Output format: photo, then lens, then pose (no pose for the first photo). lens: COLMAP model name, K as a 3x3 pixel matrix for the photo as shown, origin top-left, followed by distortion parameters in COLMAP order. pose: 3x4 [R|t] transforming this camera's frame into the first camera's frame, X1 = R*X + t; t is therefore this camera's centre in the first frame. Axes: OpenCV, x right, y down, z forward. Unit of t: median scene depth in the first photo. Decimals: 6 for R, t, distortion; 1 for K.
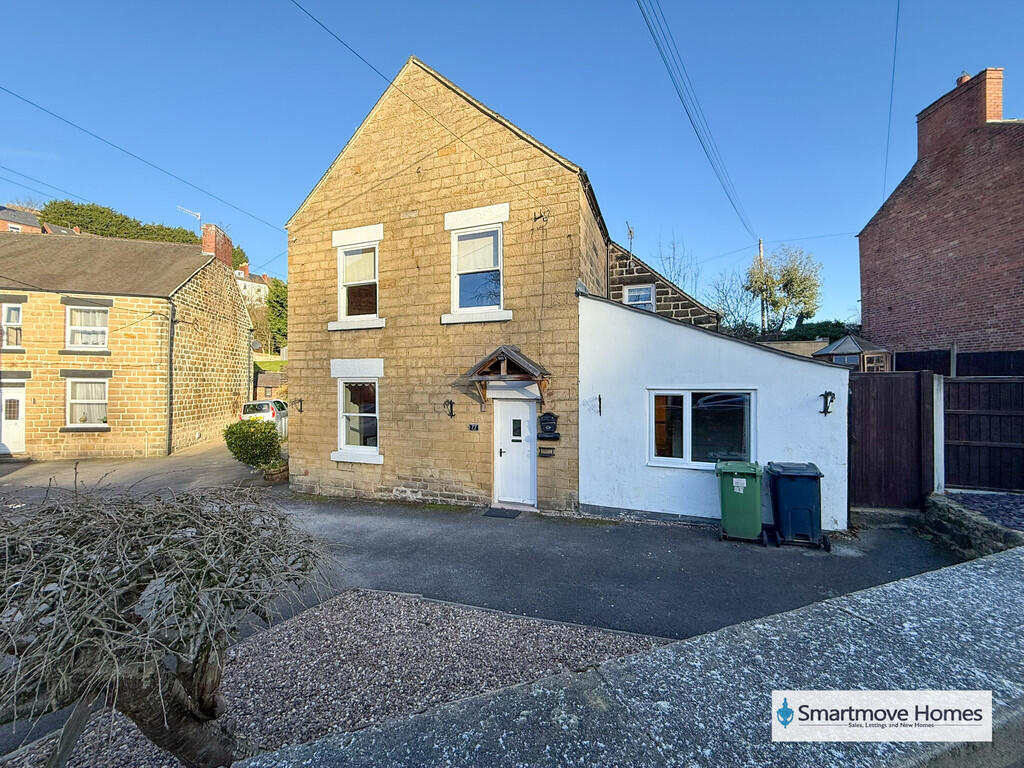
lens RADIAL K [[406.2, 0, 507.9], [0, 406.2, 381.2], [0, 0, 1]] dist [-0.002962, -0.000010]
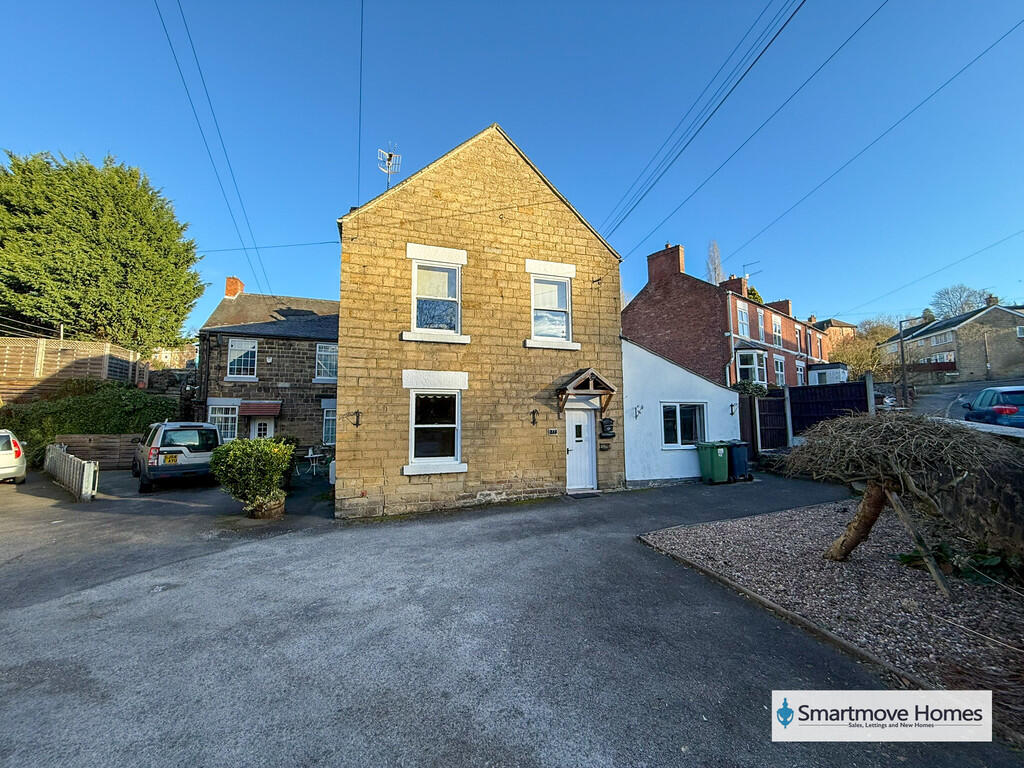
lens RADIAL K [[406.2, 0, 507.8], [0, 406.2, 381.1], [0, 0, 1]] dist [-0.002962, -0.000010]
pose [[0.776989, 0.056891, 0.626938, -0.905598], [0.000389, 0.995864, -0.090851, 0.066036], [-0.629514, 0.070834, 0.773753, 0.101185]]
